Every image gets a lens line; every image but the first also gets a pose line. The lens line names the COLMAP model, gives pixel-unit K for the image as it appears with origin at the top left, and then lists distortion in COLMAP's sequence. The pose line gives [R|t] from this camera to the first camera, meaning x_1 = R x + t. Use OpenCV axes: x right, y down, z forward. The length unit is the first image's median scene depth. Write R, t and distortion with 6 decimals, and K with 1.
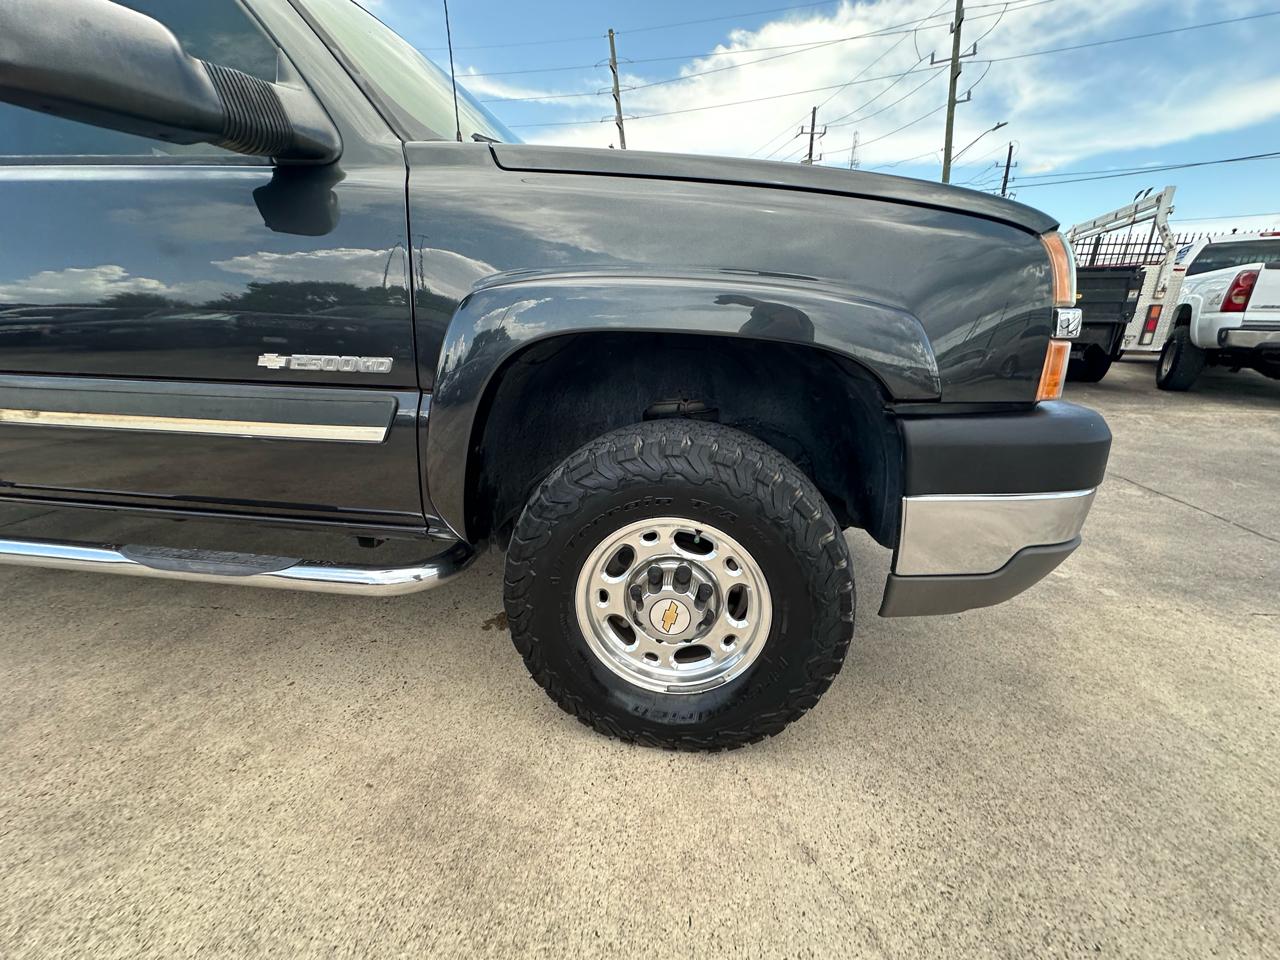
lens RADIAL K [[514.7, 0, 637.2], [0, 514.7, 474.2], [0, 0, 1]] dist [-0.001140, -0.000411]
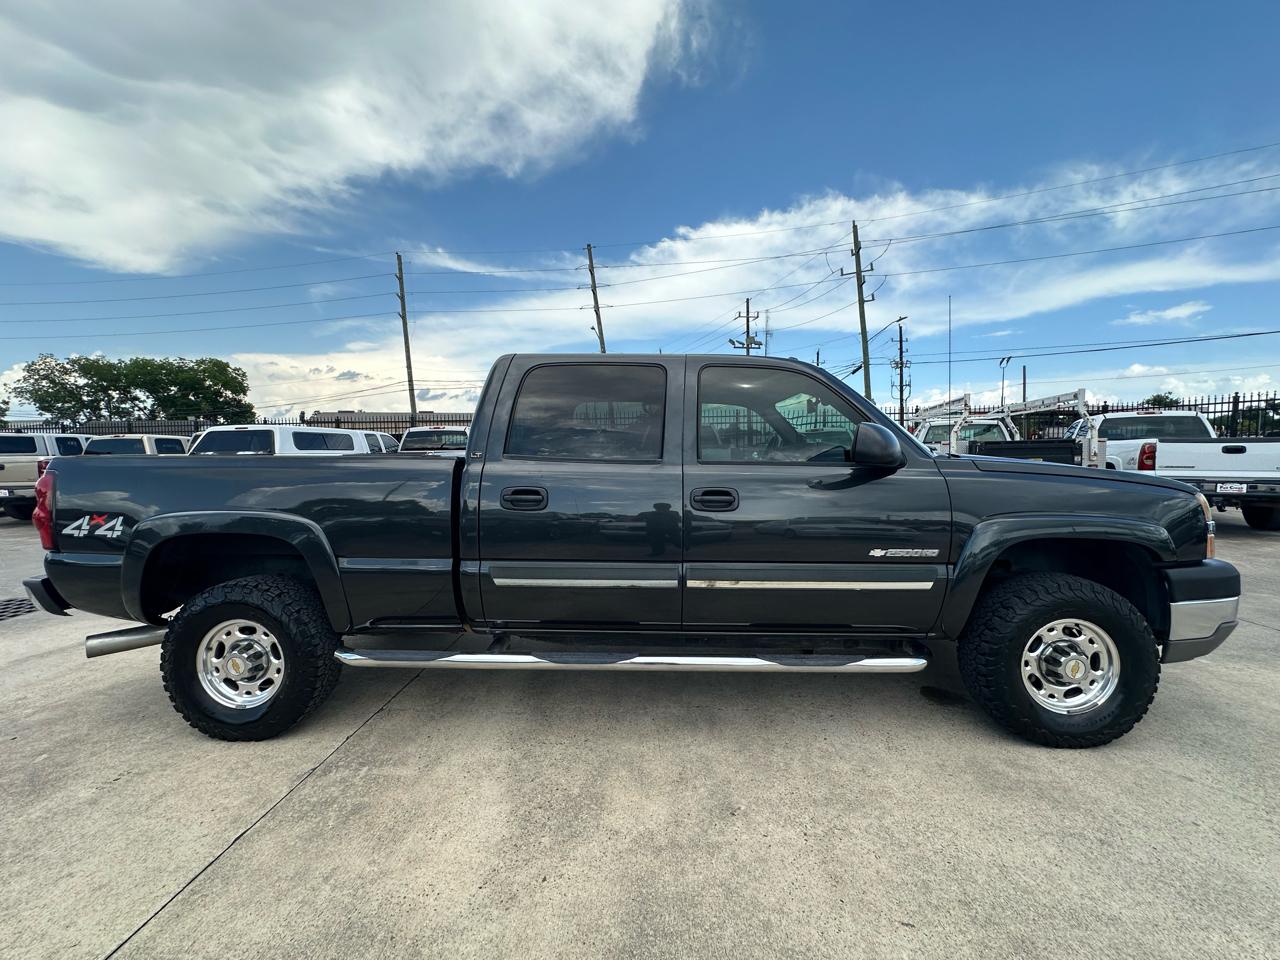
lens RADIAL K [[511.3, 0, 637.2], [0, 511.3, 482.3], [0, 0, 1]] dist [-0.002186, 0.000312]
pose [[0.993814, -0.022055, 0.108848, -1.844350], [0.048620, 0.967575, -0.247859, -0.025225], [-0.099852, 0.251618, 0.962662, -0.963062]]
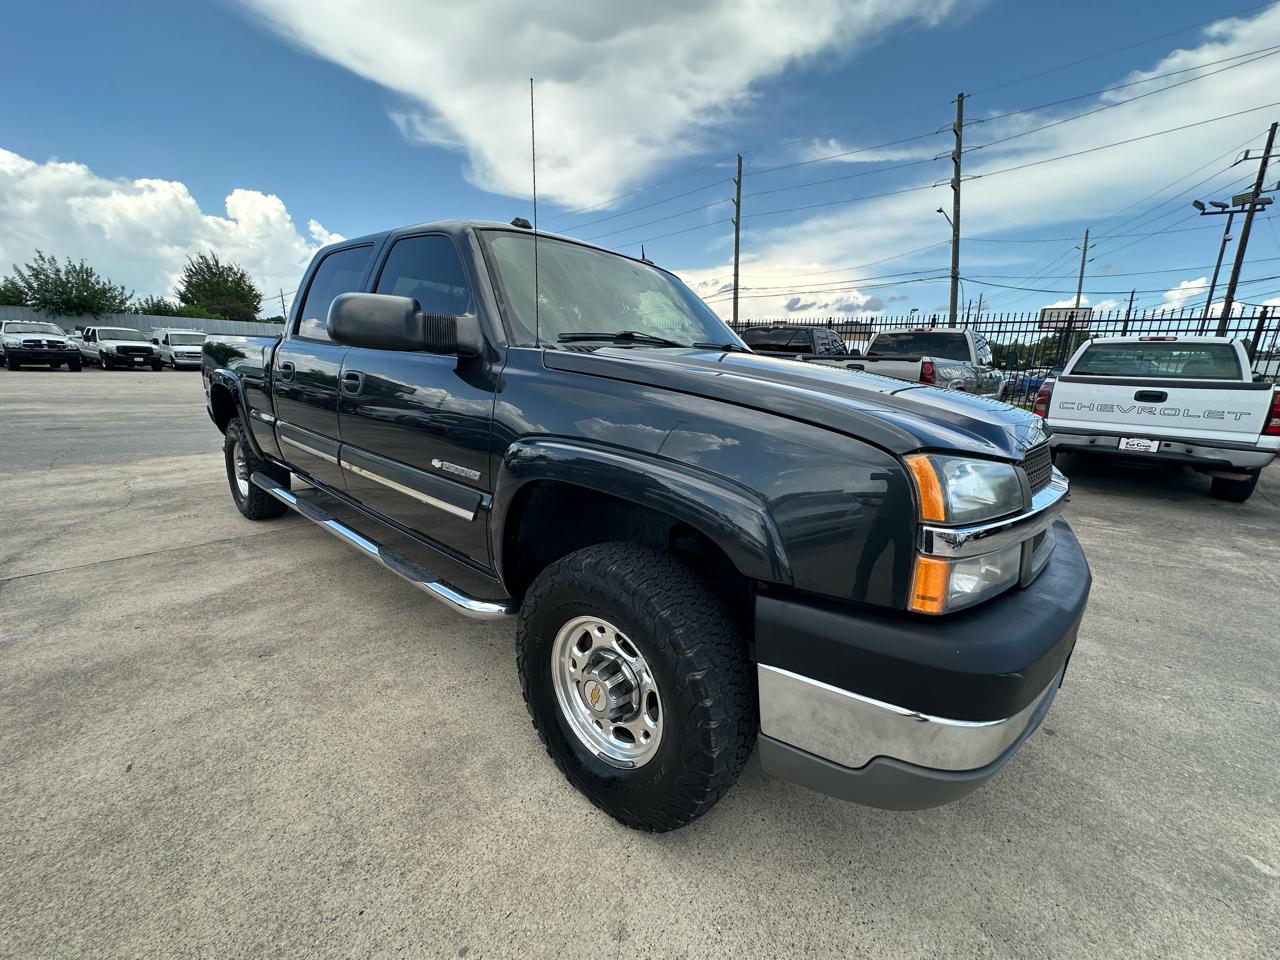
lens RADIAL K [[509.8, 0, 640.0], [0, 509.8, 480.0], [0, 0, 1]] dist [-0.003111, 0.000273]
pose [[0.845143, 0.148872, -0.513390, 0.719815], [-0.195869, 0.979882, -0.038297, -0.222713], [0.497361, 0.132924, 0.857300, -0.112549]]
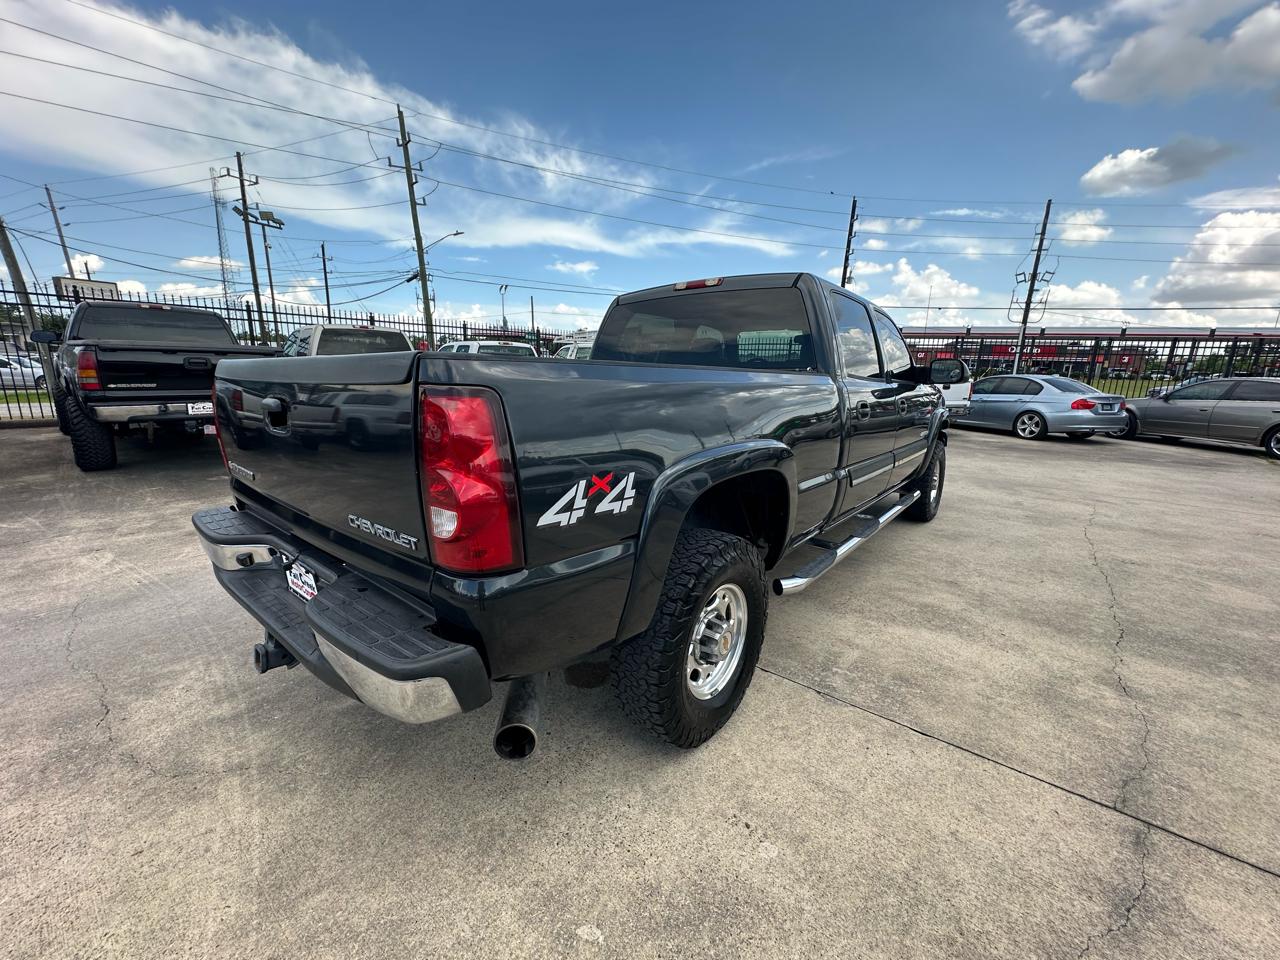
lens RADIAL K [[514.0, 0, 640.0], [0, 514.0, 480.0], [0, 0, 1]] dist [-0.000754, -0.000083]
pose [[0.518595, -0.173849, 0.837159, -4.753354], [0.243453, 0.968606, 0.050334, -0.558012], [-0.819628, 0.177706, 0.544638, 0.676383]]
